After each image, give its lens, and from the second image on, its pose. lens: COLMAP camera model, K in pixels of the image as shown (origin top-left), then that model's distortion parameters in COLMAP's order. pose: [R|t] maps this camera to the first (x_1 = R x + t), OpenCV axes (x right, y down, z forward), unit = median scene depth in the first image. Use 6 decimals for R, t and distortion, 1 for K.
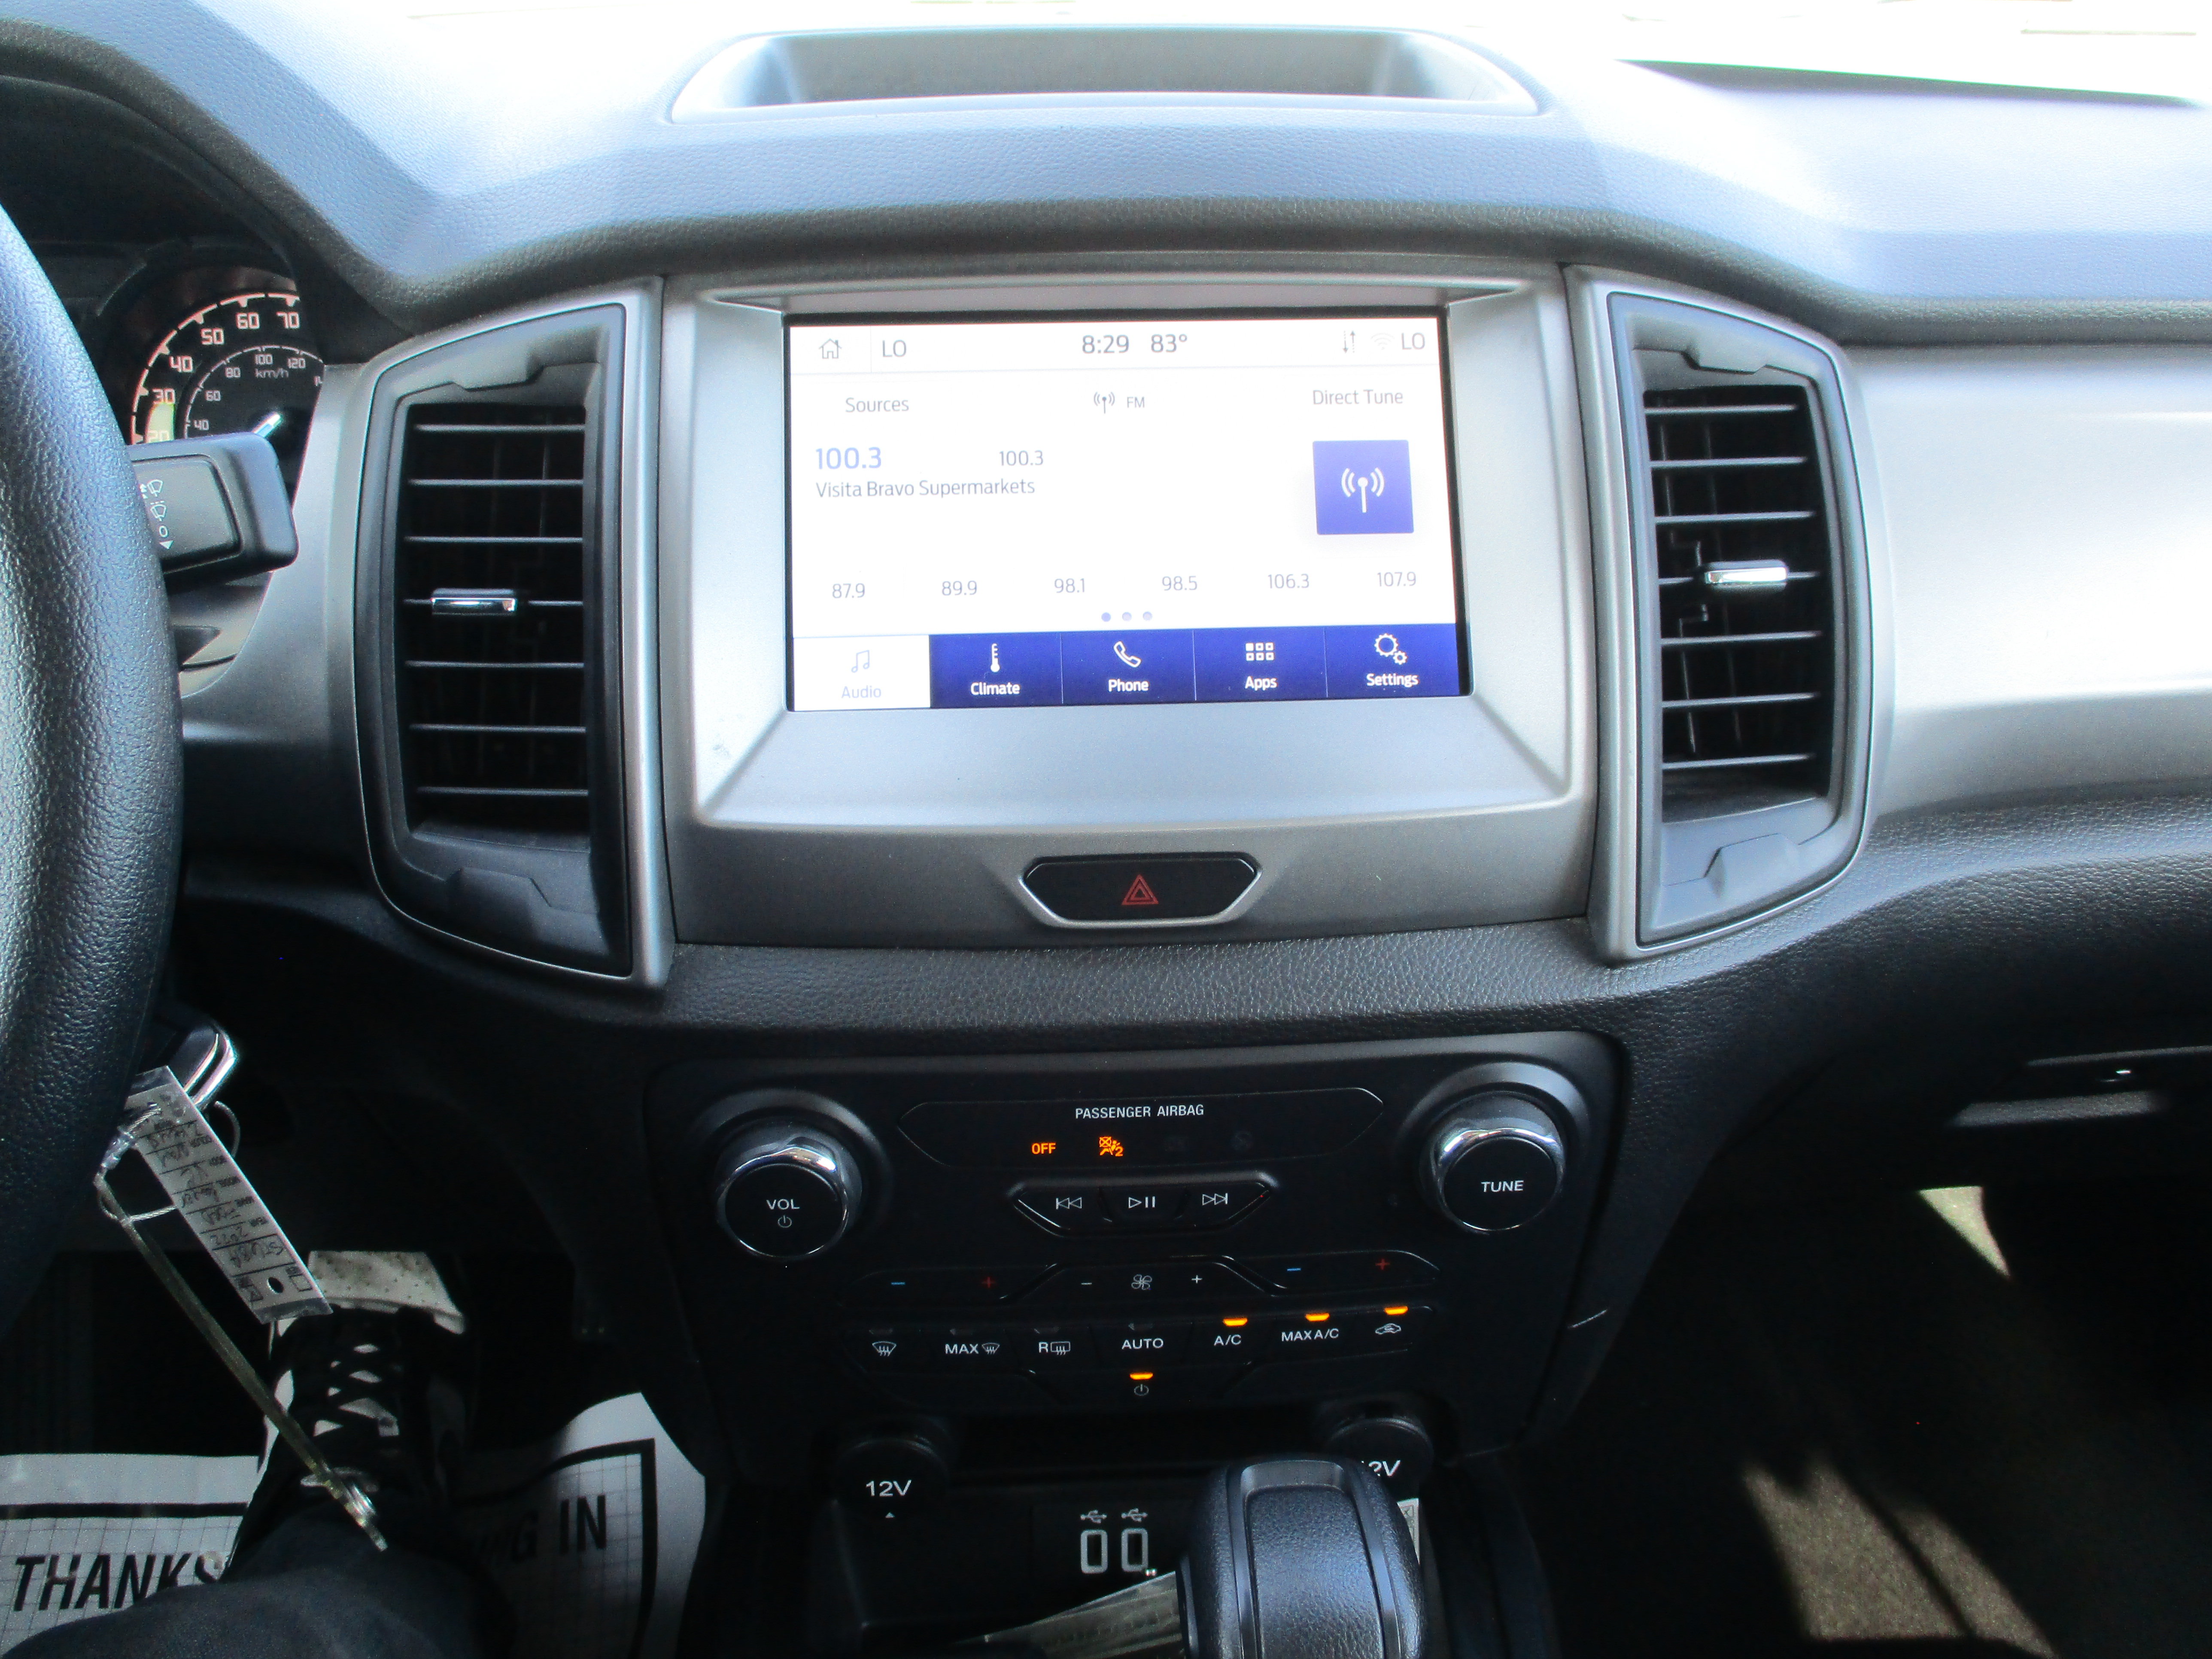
lens RADIAL K [[1758.3, 0, 1107.6], [0, 1758.3, 827.1], [0, 0, 1]] dist [-0.012465, -0.015847]
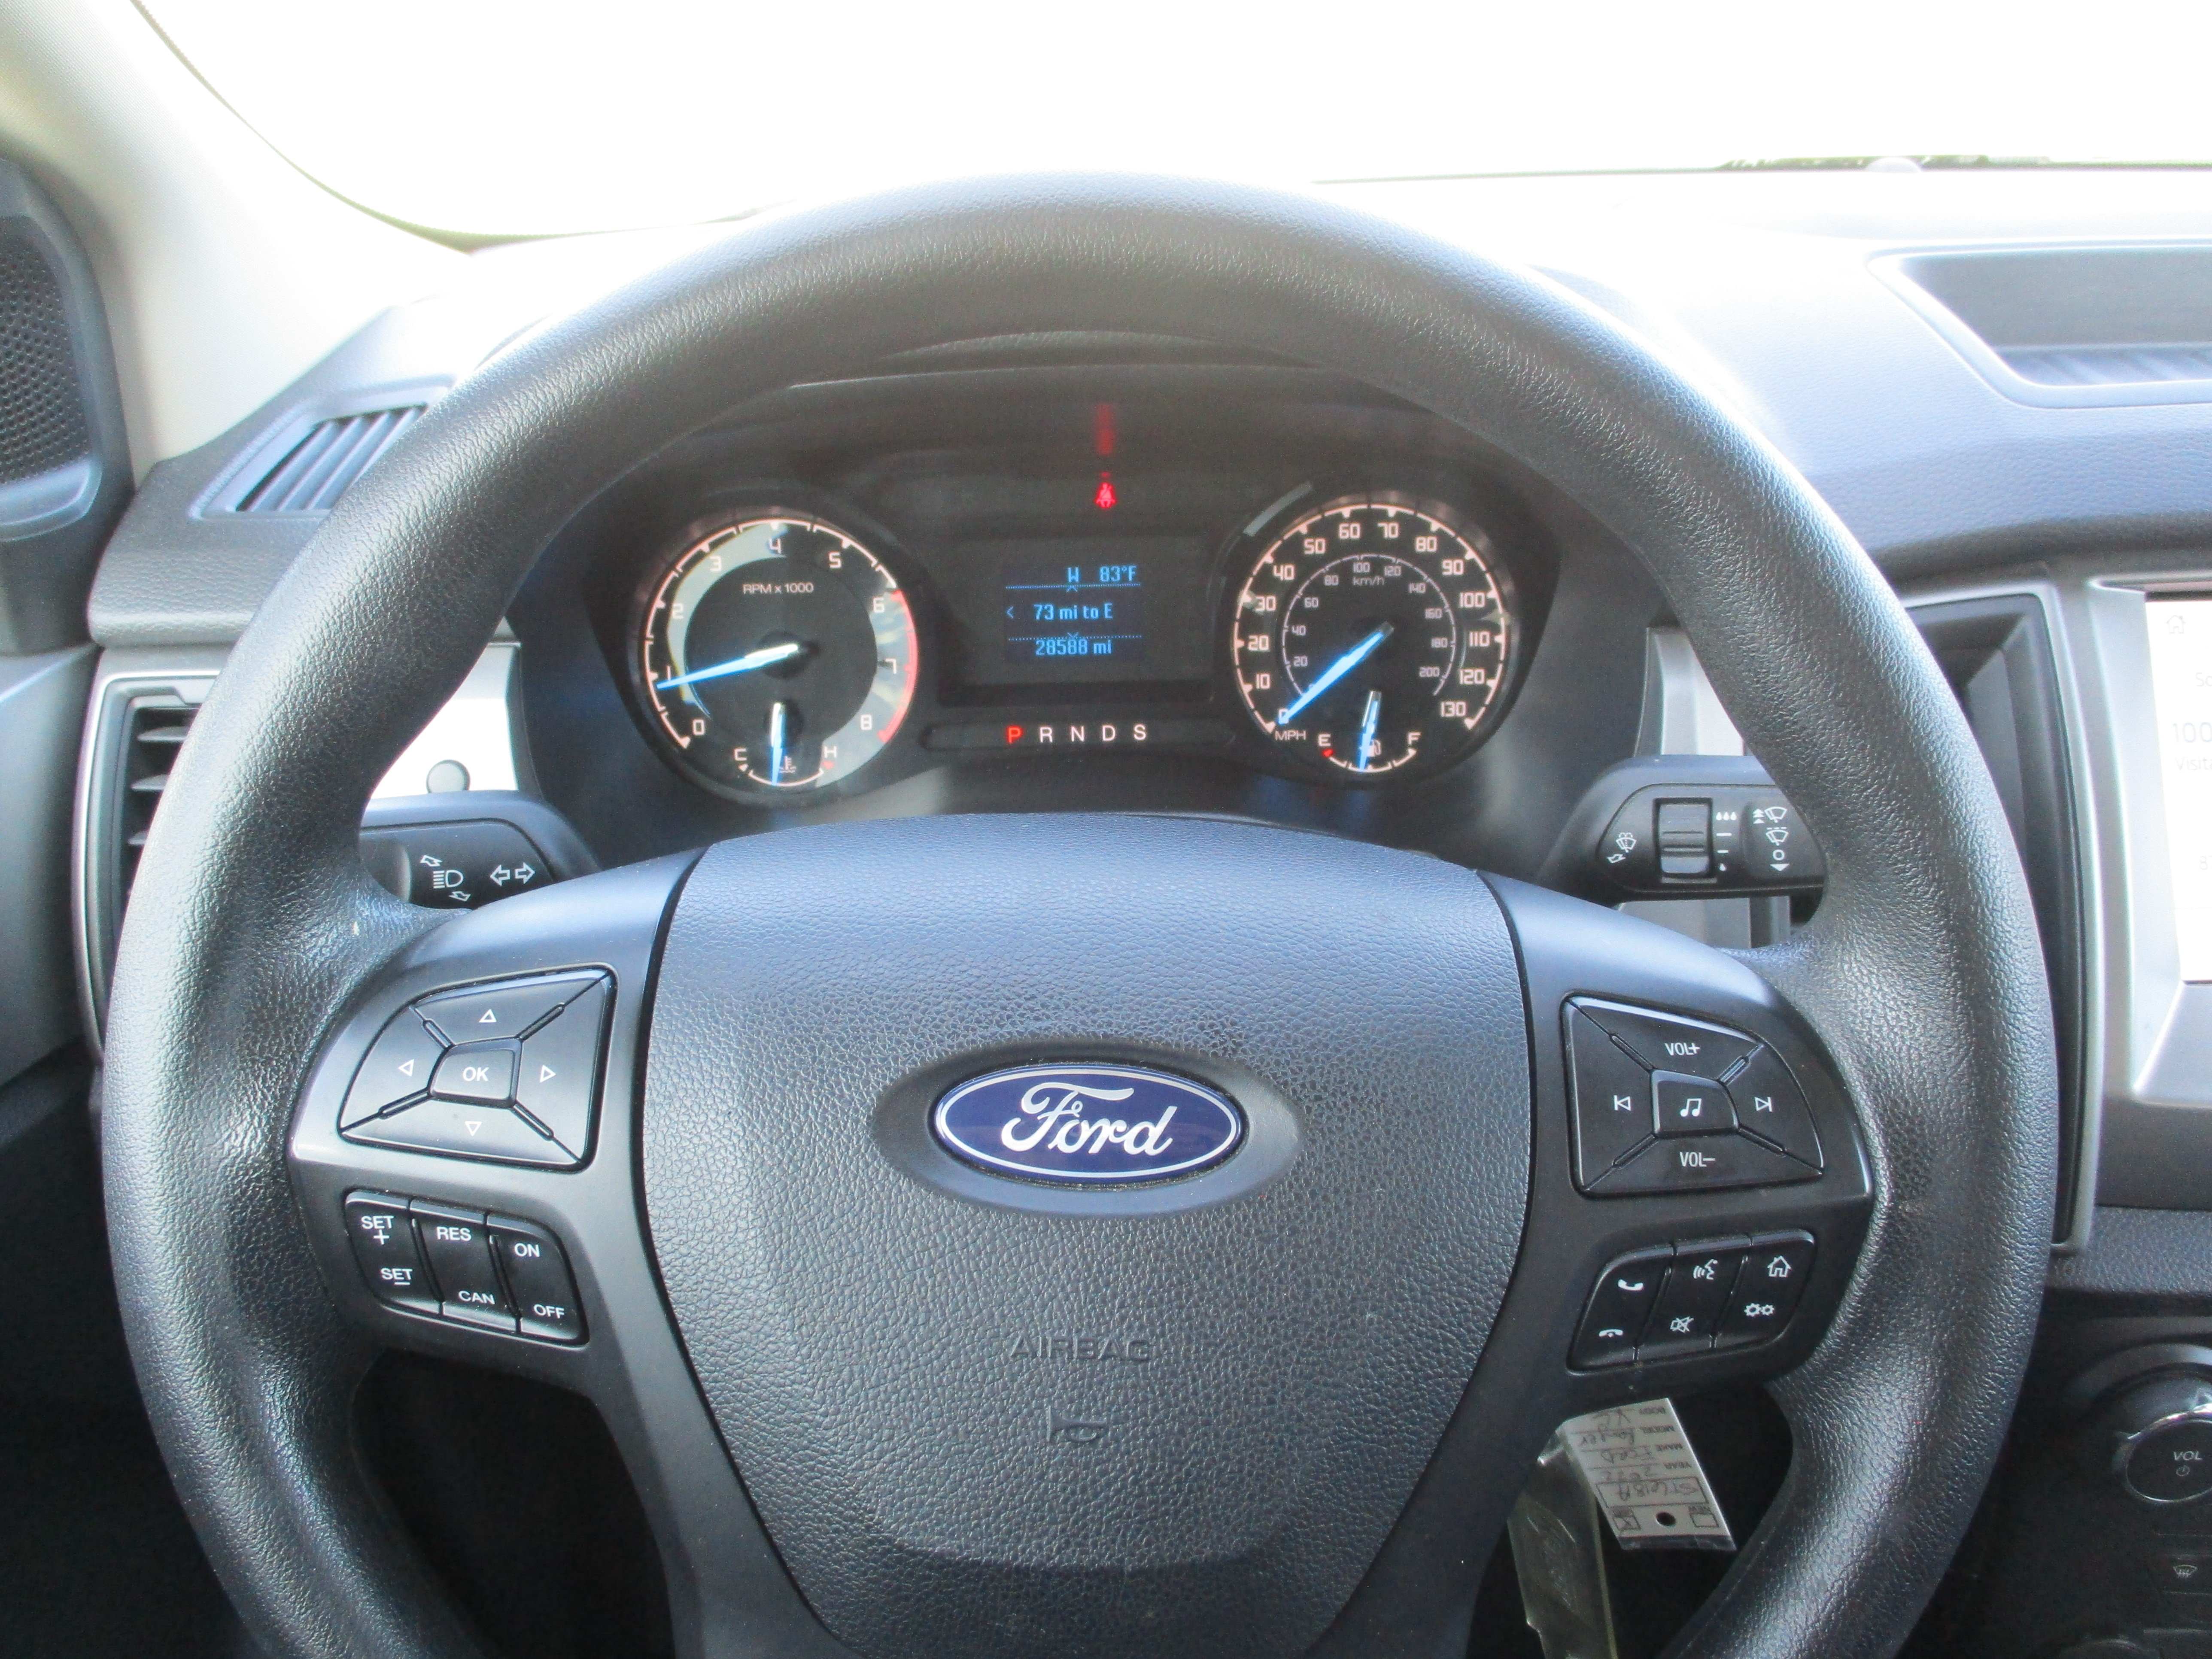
lens RADIAL K [[1758.3, 0, 1104.4], [0, 1758.3, 829.6], [0, 0, 1]] dist [-0.012465, -0.015847]
pose [[0.998964, 0.006096, -0.045093, -0.588698], [-0.005164, 0.999771, 0.020756, -0.133810], [0.045209, -0.020502, 0.998767, -0.048093]]
